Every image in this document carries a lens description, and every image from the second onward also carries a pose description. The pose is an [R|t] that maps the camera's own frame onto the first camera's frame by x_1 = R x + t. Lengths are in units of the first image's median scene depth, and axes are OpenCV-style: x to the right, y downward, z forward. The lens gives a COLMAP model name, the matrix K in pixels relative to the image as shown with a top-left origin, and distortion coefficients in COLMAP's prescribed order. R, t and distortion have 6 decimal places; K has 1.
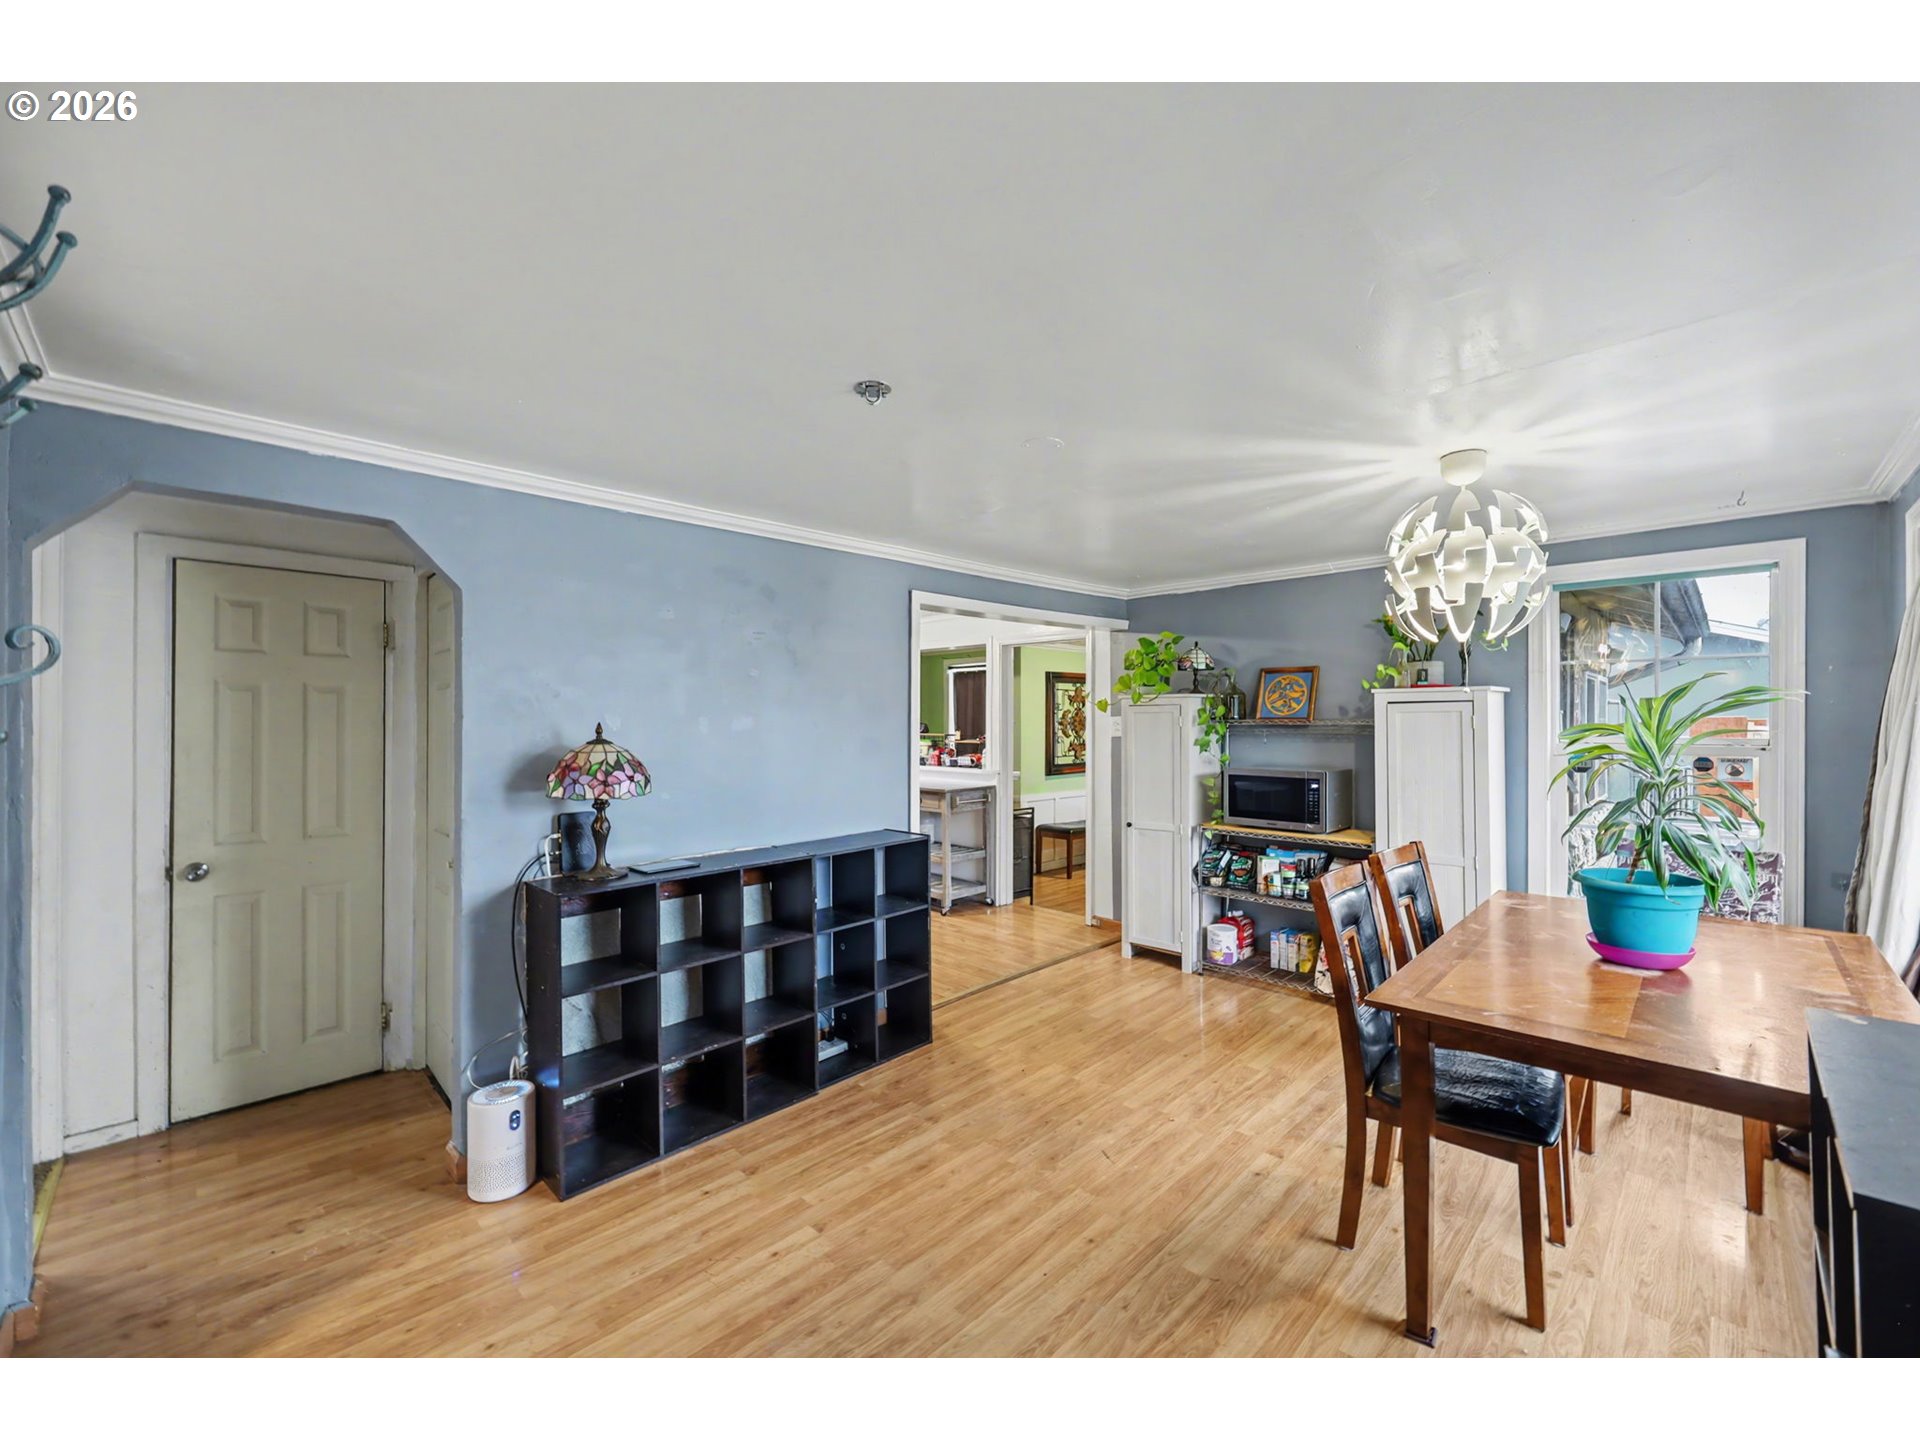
lens RADIAL K [[782.5, 0, 959.7], [0, 782.5, 712.1], [0, 0, 1]] dist [-0.008598, 0.000369]
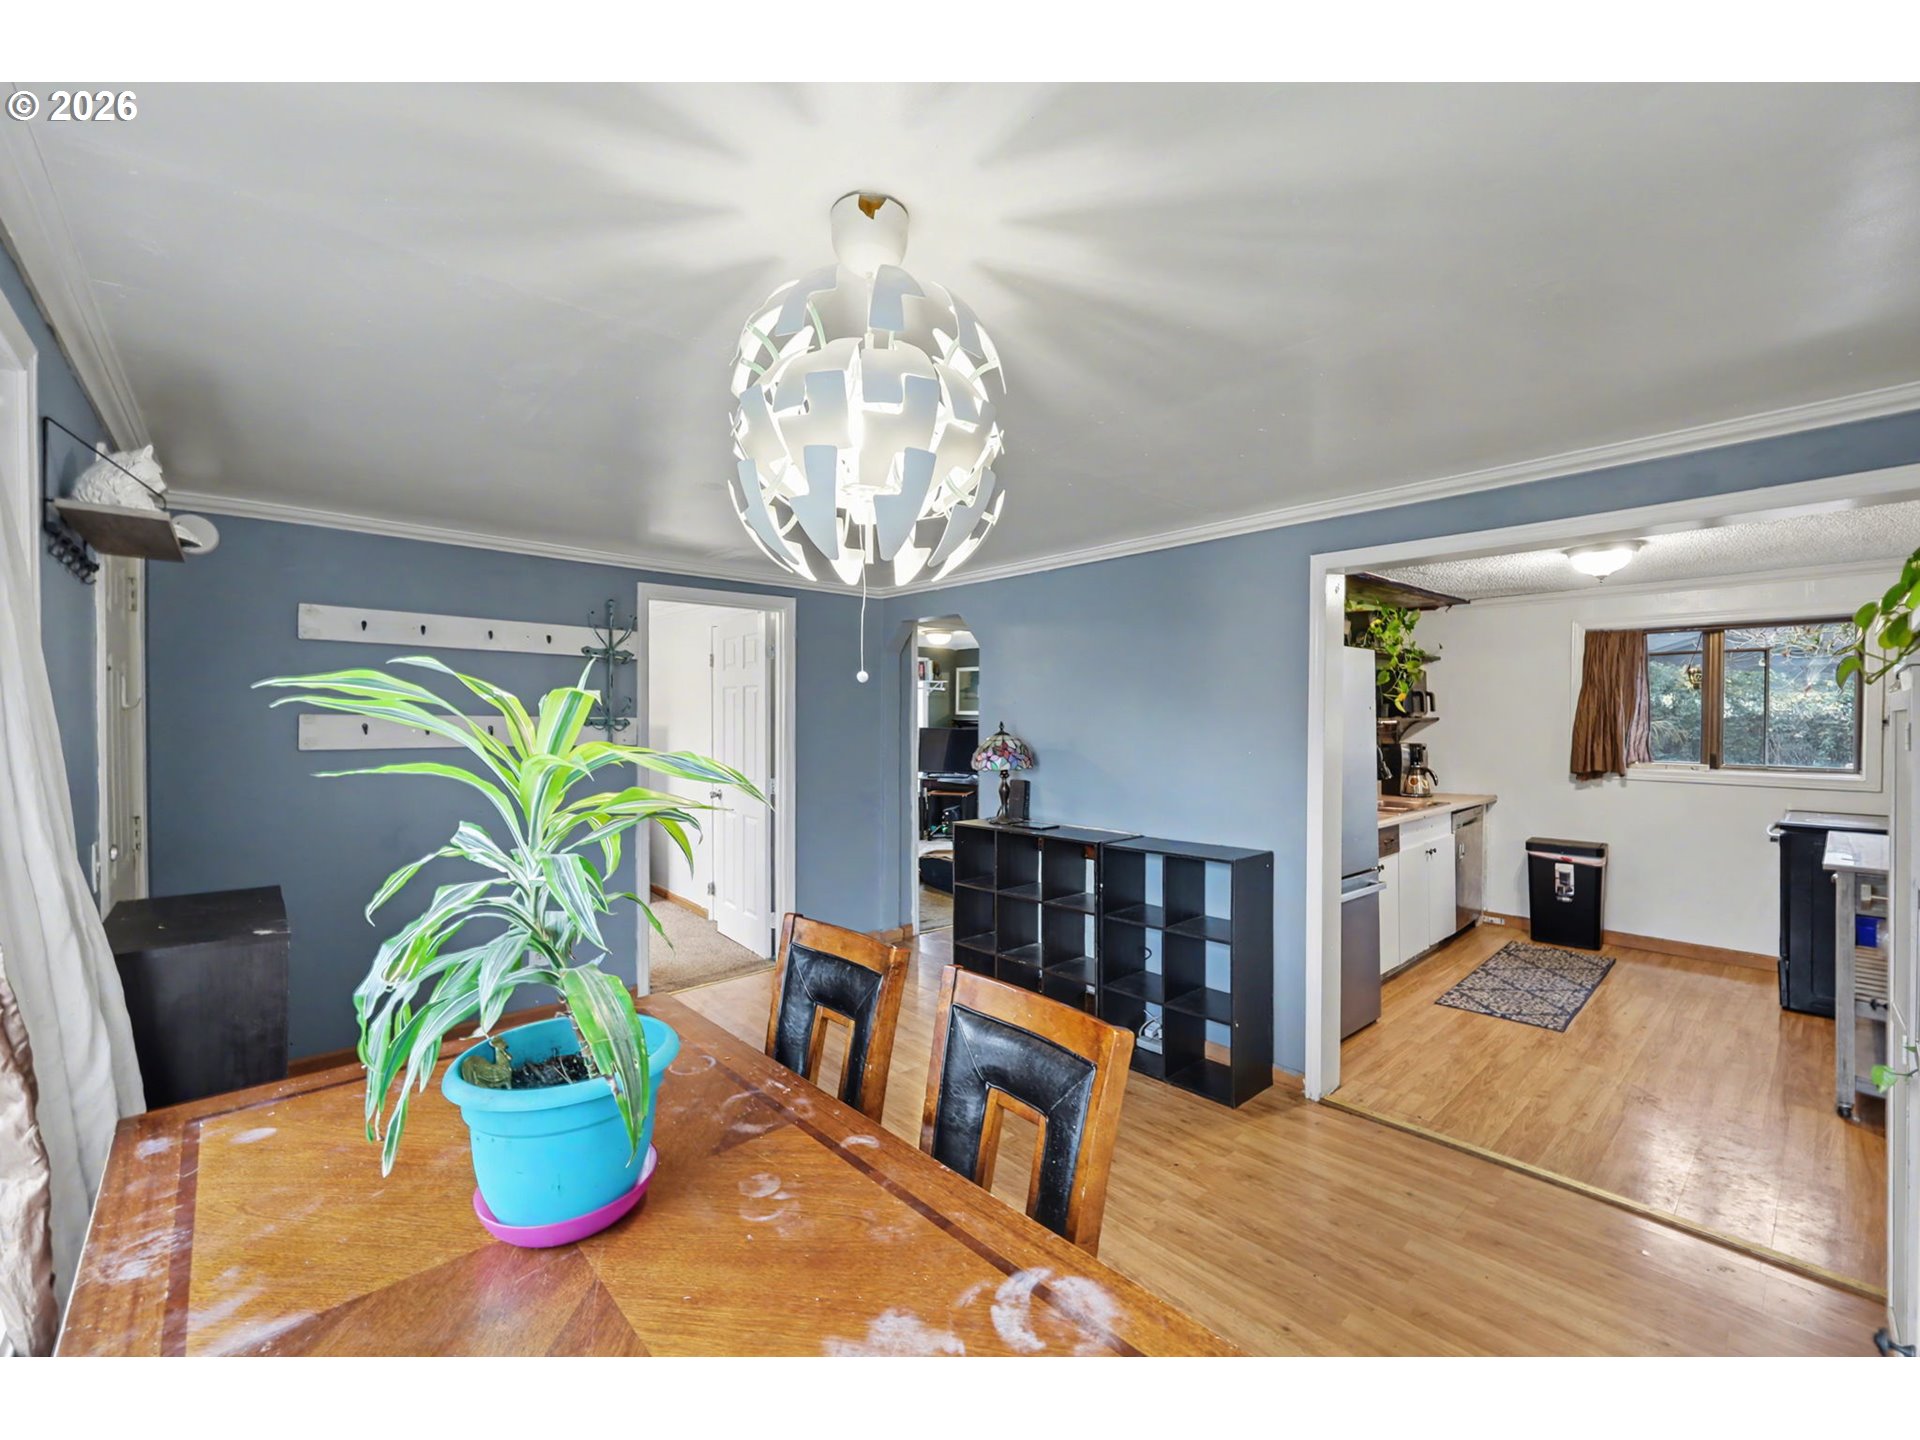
lens RADIAL K [[782.5, 0, 960.8], [0, 782.5, 719.2], [0, 0, 1]] dist [-0.008598, 0.000369]
pose [[-0.050402, 0.010800, -0.998671, 0.921090], [0.010225, 0.999895, 0.010298, -0.005624], [0.998677, -0.009692, -0.050507, 0.862789]]
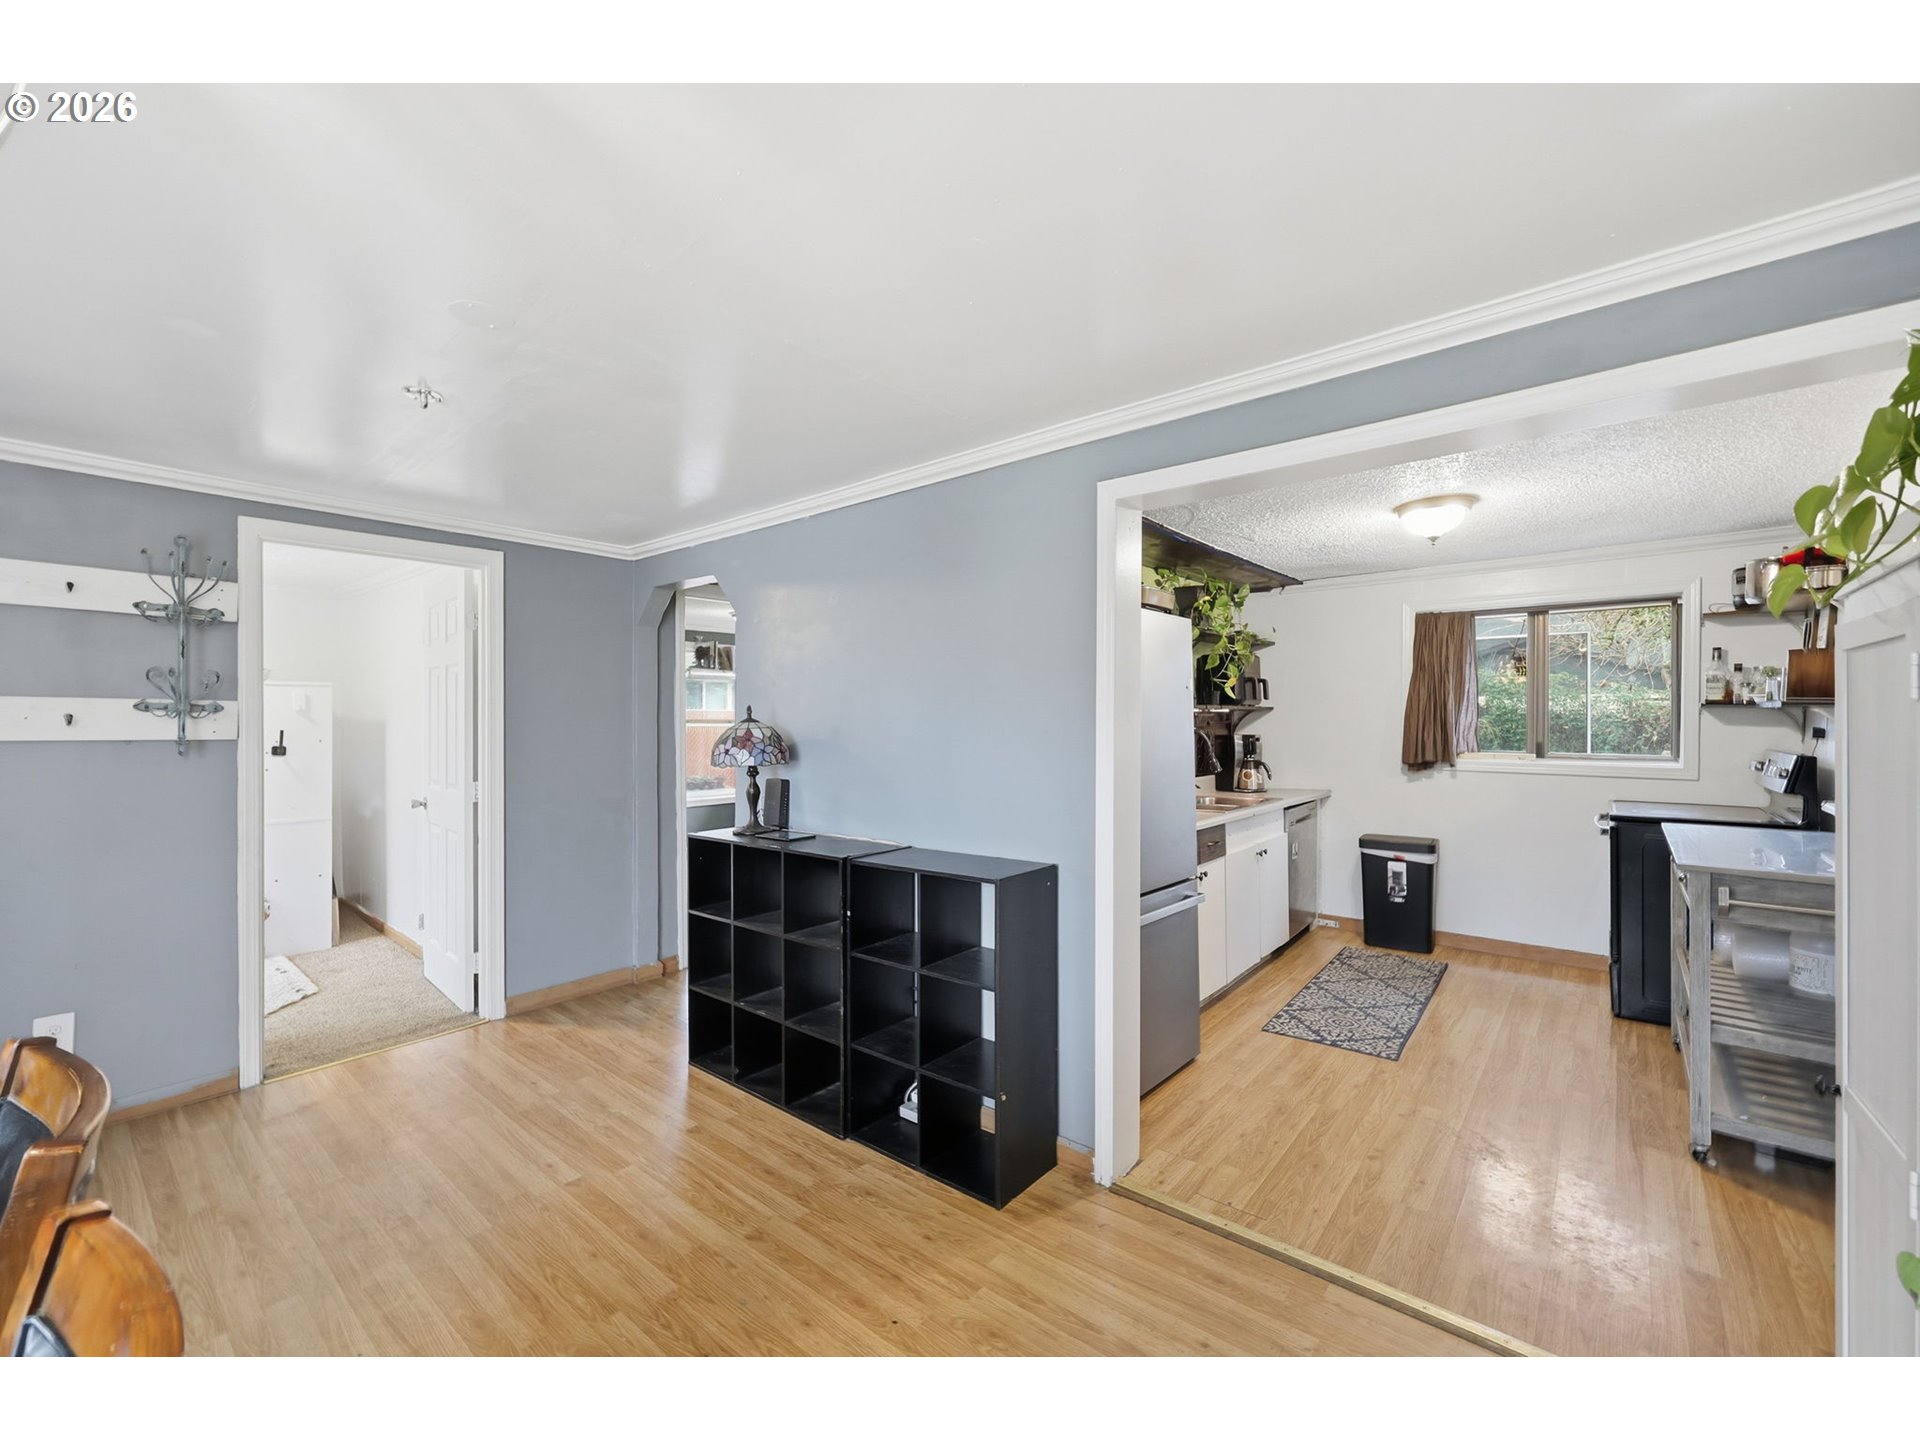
lens RADIAL K [[782.5, 0, 954.2], [0, 782.5, 717.8], [0, 0, 1]] dist [-0.008598, 0.000369]
pose [[0.094084, 0.006633, -0.995542, 0.666356], [0.011857, 0.999899, 0.007783, 0.024132], [0.995494, -0.012536, 0.093995, 1.039556]]
